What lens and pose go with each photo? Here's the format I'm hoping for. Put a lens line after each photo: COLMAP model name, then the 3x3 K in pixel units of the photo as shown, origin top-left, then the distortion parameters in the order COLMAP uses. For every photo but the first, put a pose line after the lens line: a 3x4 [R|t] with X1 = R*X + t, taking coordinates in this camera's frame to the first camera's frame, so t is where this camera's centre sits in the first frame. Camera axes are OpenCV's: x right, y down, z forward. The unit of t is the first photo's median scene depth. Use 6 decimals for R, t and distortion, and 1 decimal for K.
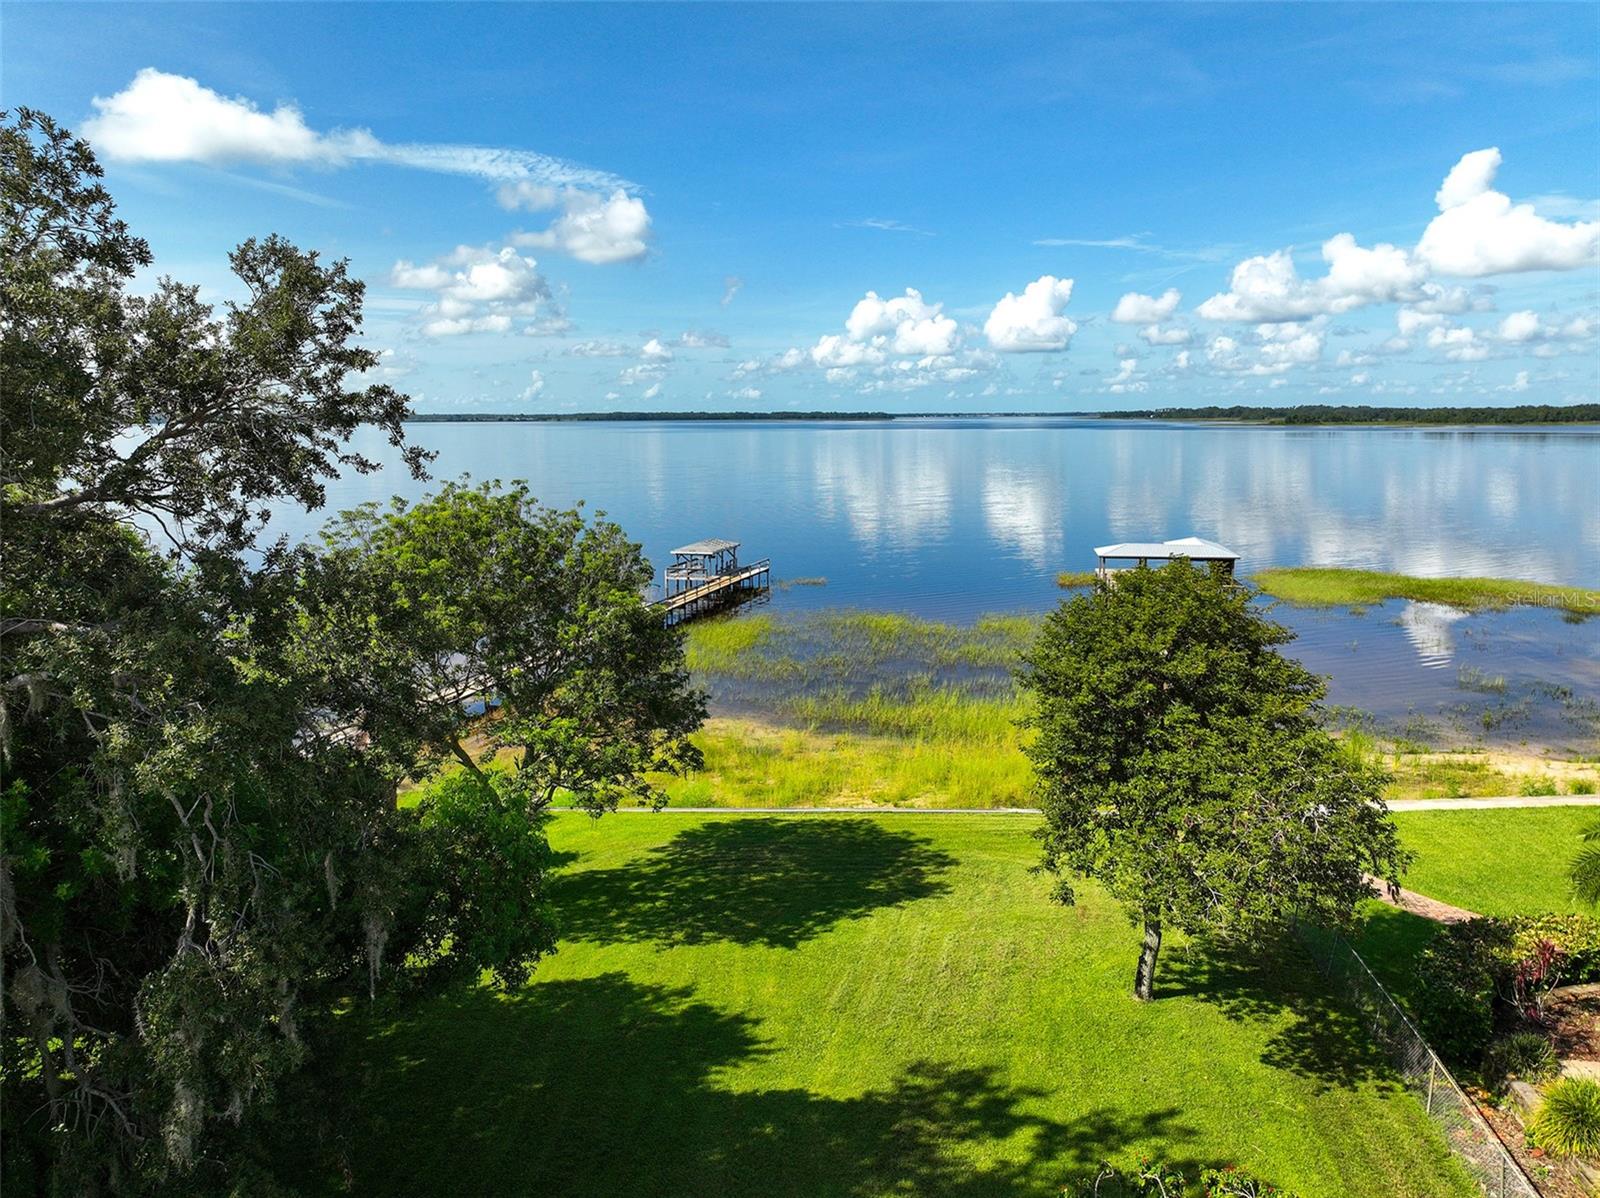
lens RADIAL K [[1118.5, 0, 800.0], [0, 1118.5, 599.0], [0, 0, 1]] dist [0.010573, -0.005910]
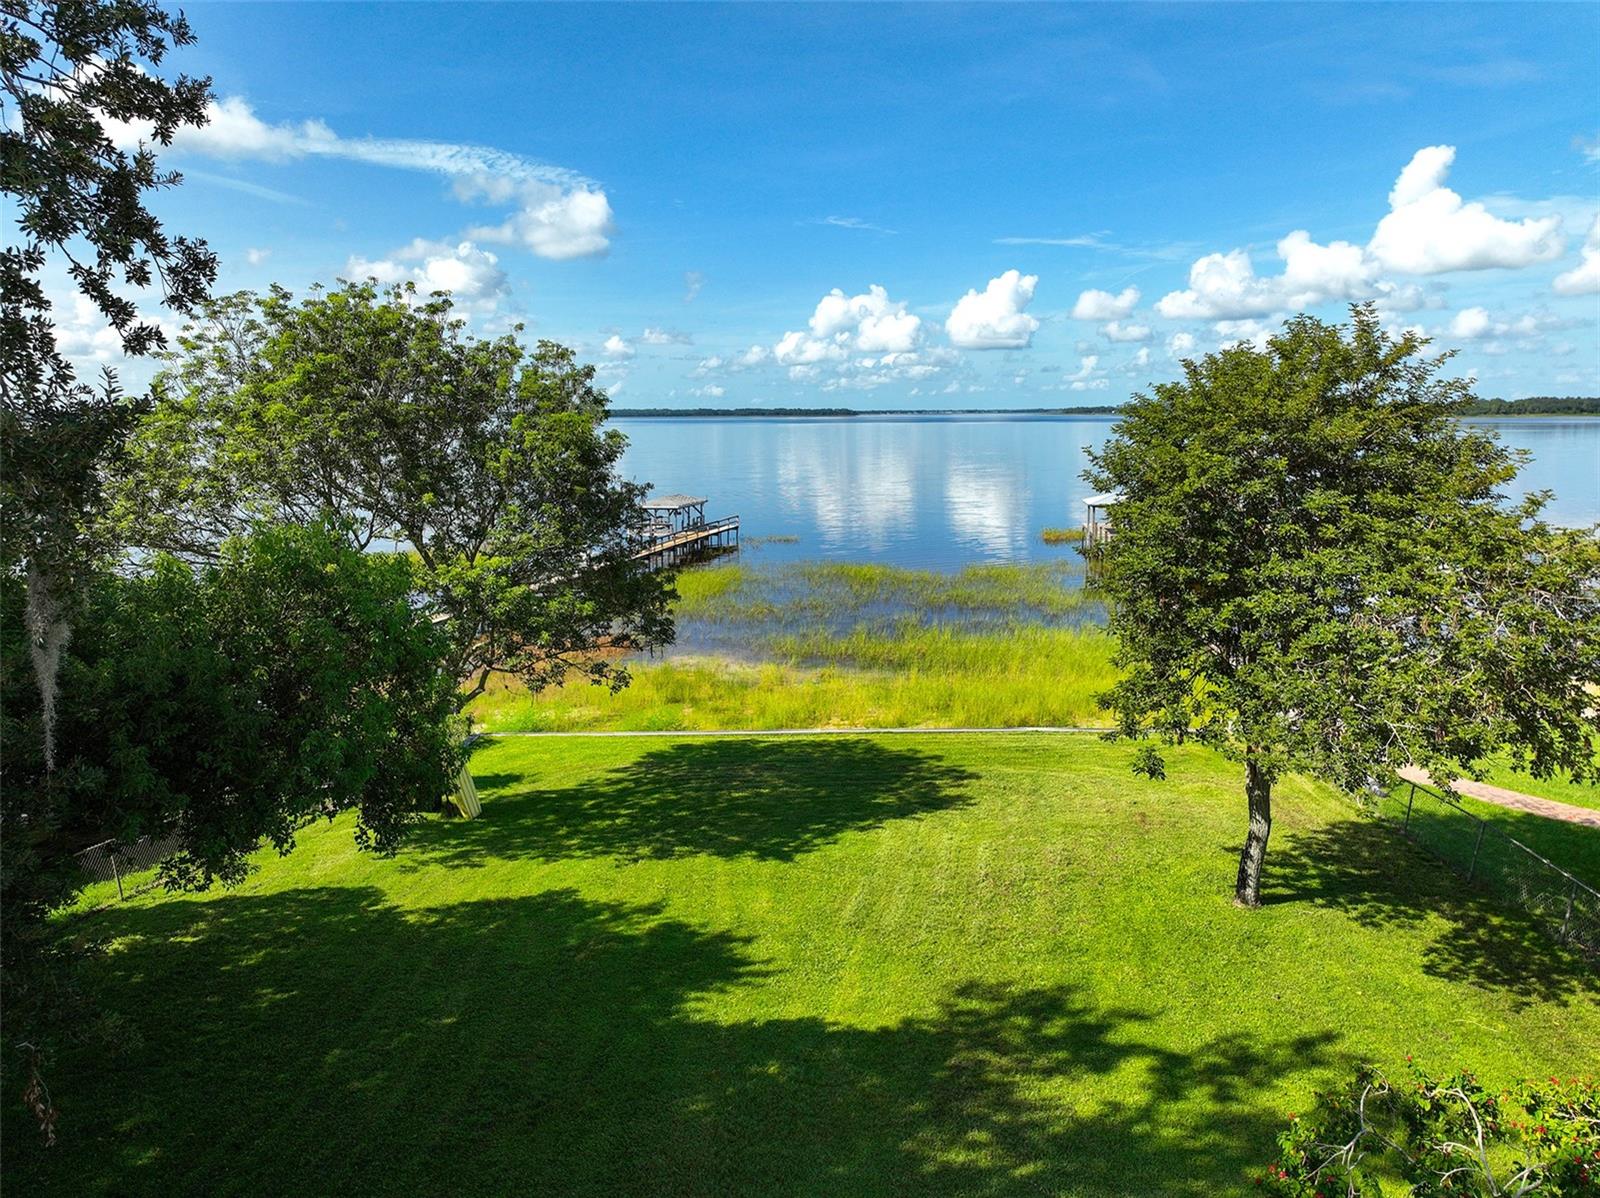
lens RADIAL K [[1121.4, 0, 800.0], [0, 1121.4, 599.0], [0, 0, 1]] dist [0.006237, 0.005868]
pose [[0.999484, -0.006779, 0.031396, -0.025076], [0.006681, 0.999973, 0.003212, 0.139871], [-0.031417, -0.003001, 0.999502, 0.233537]]
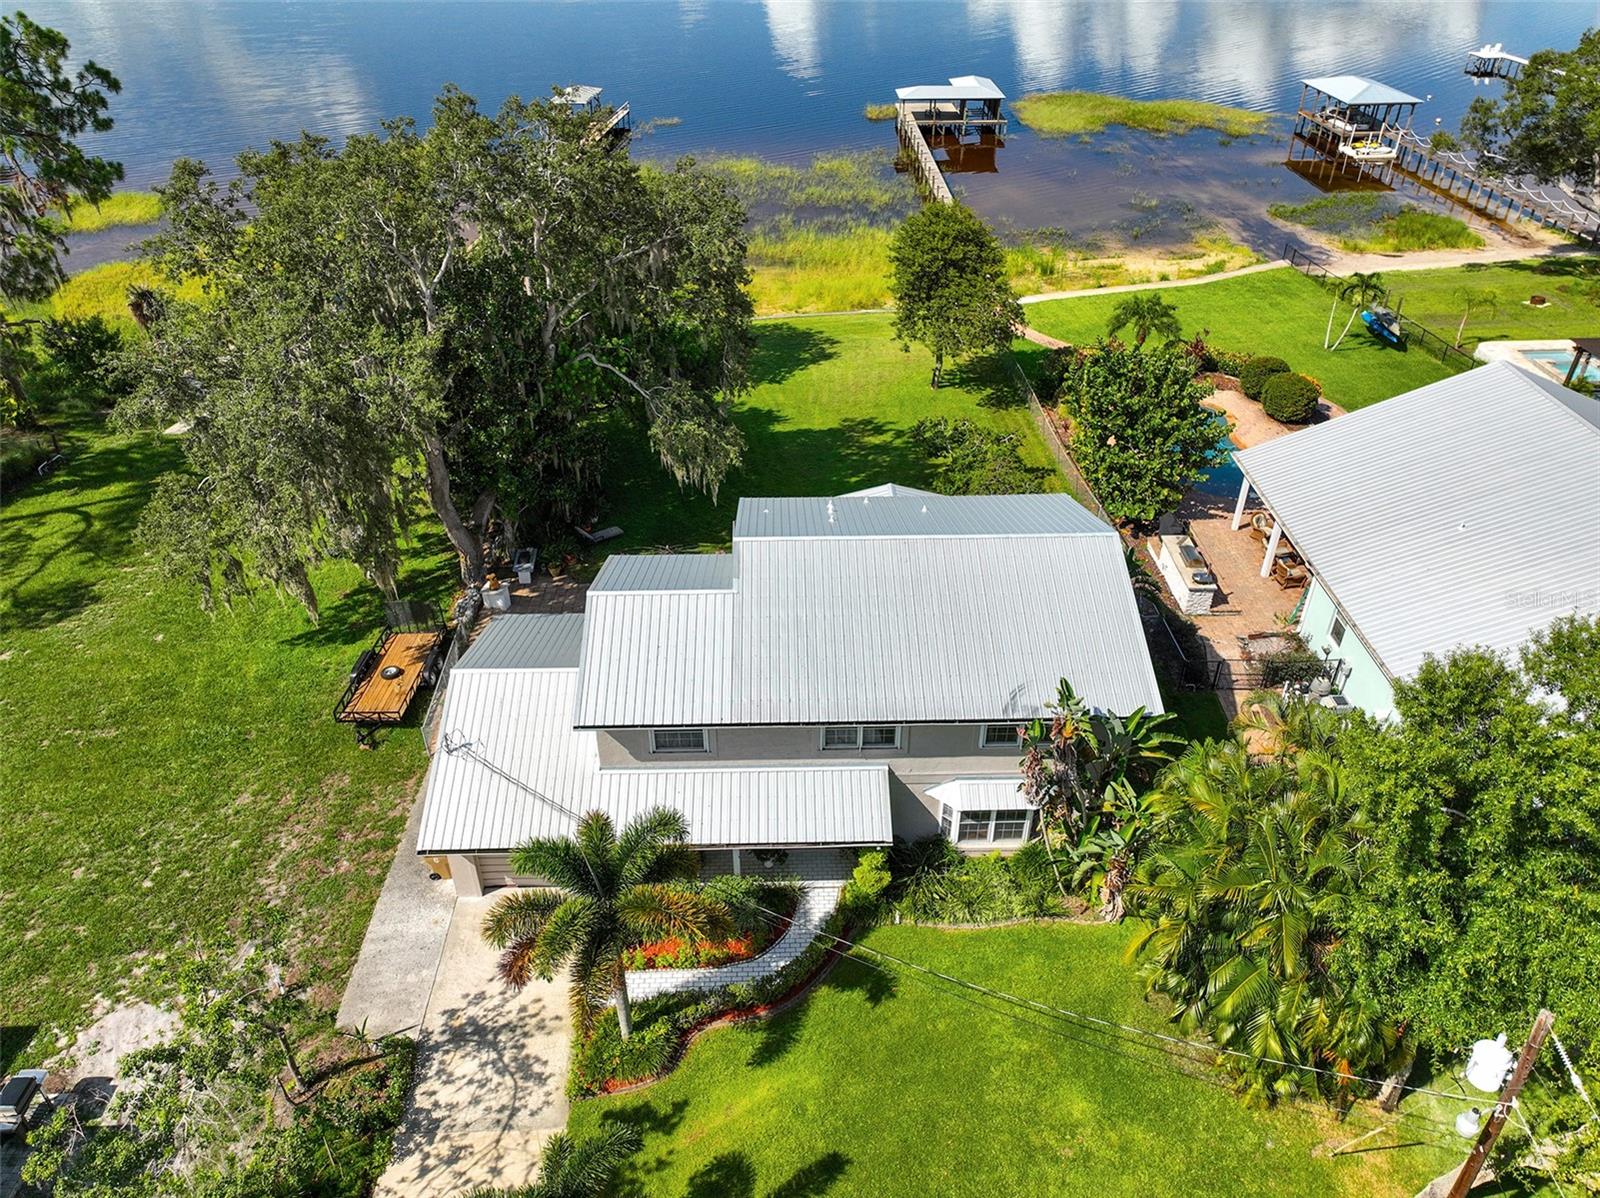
lens RADIAL K [[1118.5, 0, 800.0], [0, 1118.5, 599.0], [0, 0, 1]] dist [0.010573, -0.005910]
pose [[0.980527, -0.106986, 0.164683, -0.435748], [0.026036, 0.901994, 0.430962, -0.292043], [-0.194651, -0.418282, 0.887215, -1.309758]]
